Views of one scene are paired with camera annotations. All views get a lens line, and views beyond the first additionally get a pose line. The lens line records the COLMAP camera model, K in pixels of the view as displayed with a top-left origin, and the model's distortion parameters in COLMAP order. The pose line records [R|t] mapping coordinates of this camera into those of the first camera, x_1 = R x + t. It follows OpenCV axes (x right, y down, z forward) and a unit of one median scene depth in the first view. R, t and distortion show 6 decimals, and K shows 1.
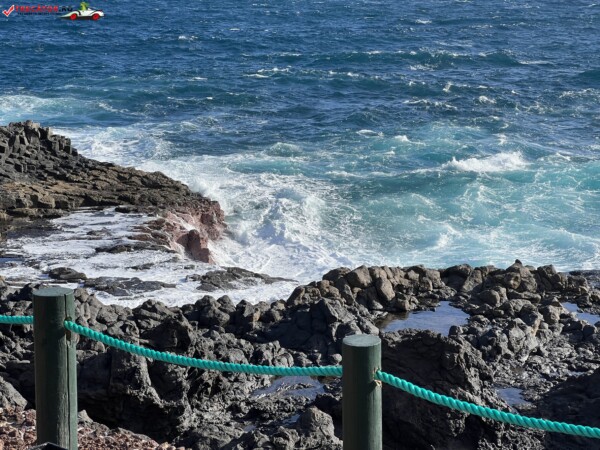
lens RADIAL K [[1348.4, 0, 300.0], [0, 1348.4, 223.1], [0, 0, 1]] dist [-0.101820, 4.747859]
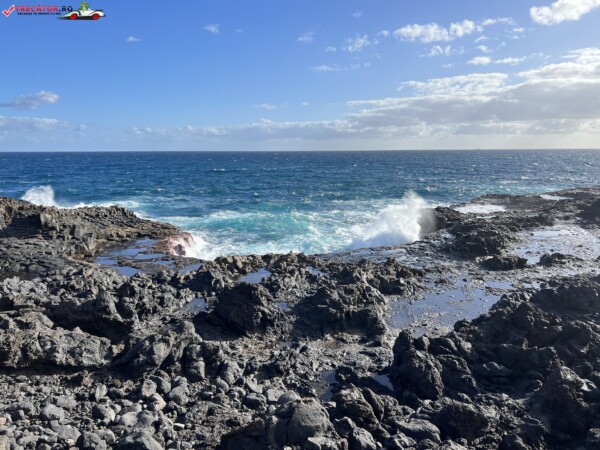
lens RADIAL K [[447.4, 0, 302.4], [0, 447.4, 214.6], [0, 0, 1]] dist [0.050483, -0.063178]
pose [[0.988794, -0.021496, 0.147729, 0.066503], [0.029770, 0.998096, -0.054029, 0.005476], [-0.146287, 0.057821, 0.987551, 0.156770]]
